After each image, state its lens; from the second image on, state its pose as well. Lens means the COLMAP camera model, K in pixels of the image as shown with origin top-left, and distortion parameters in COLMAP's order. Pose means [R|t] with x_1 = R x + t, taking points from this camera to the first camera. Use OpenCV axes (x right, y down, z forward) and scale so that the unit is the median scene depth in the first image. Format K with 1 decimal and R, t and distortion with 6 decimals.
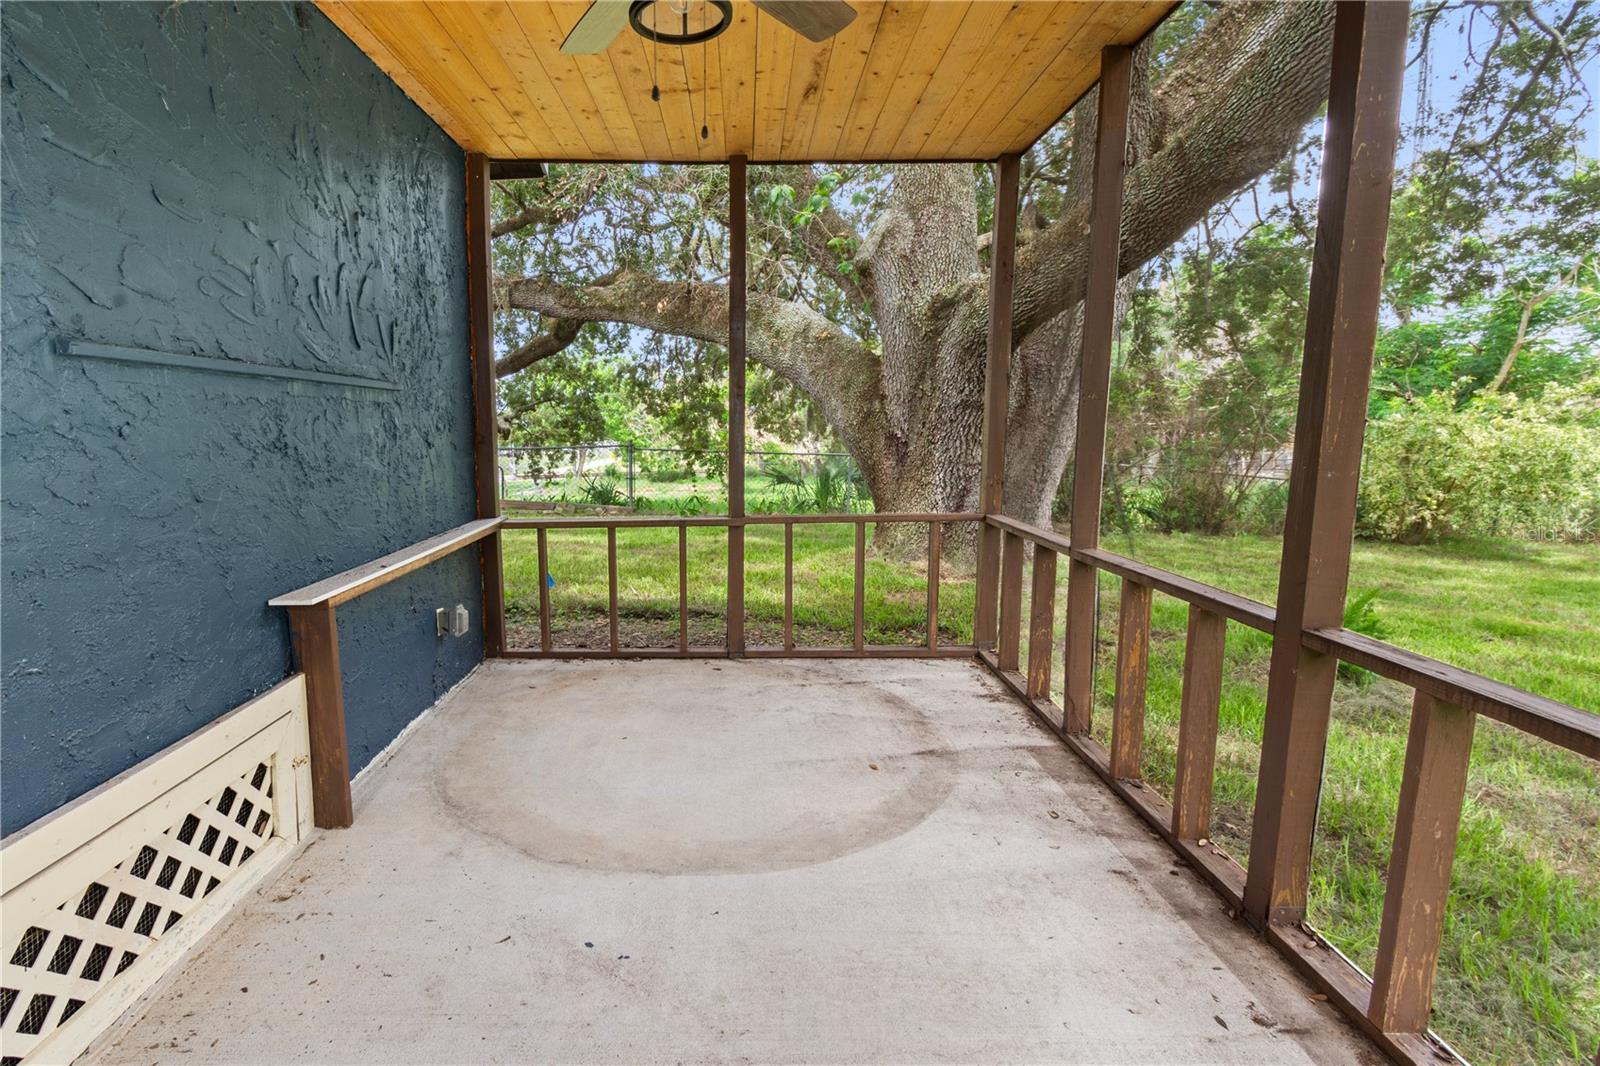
lens RADIAL K [[706.1, 0, 792.5], [0, 706.1, 542.1], [0, 0, 1]] dist [-0.000607, -0.000947]
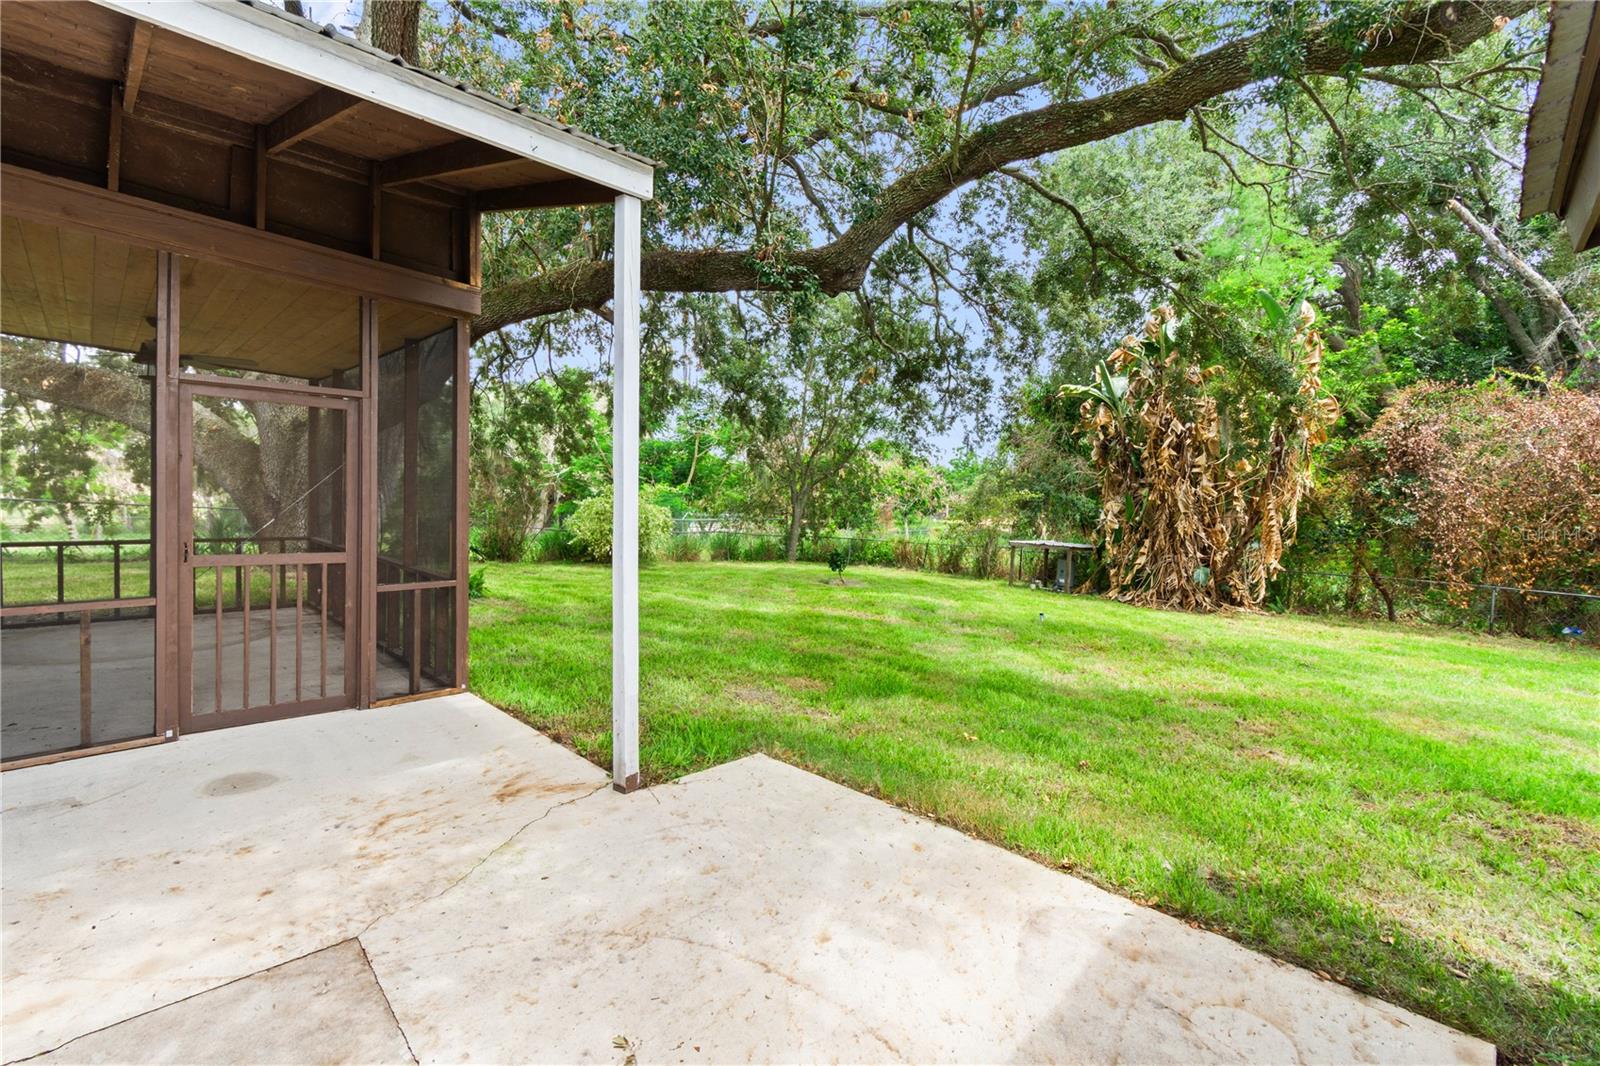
lens RADIAL K [[706.1, 0, 792.5], [0, 706.1, 542.1], [0, 0, 1]] dist [-0.000607, -0.000947]
pose [[0.749005, -0.008278, 0.662513, -0.021058], [0.064524, 0.996080, -0.060501, 0.081035], [-0.659415, 0.088064, 0.746603, -0.622816]]
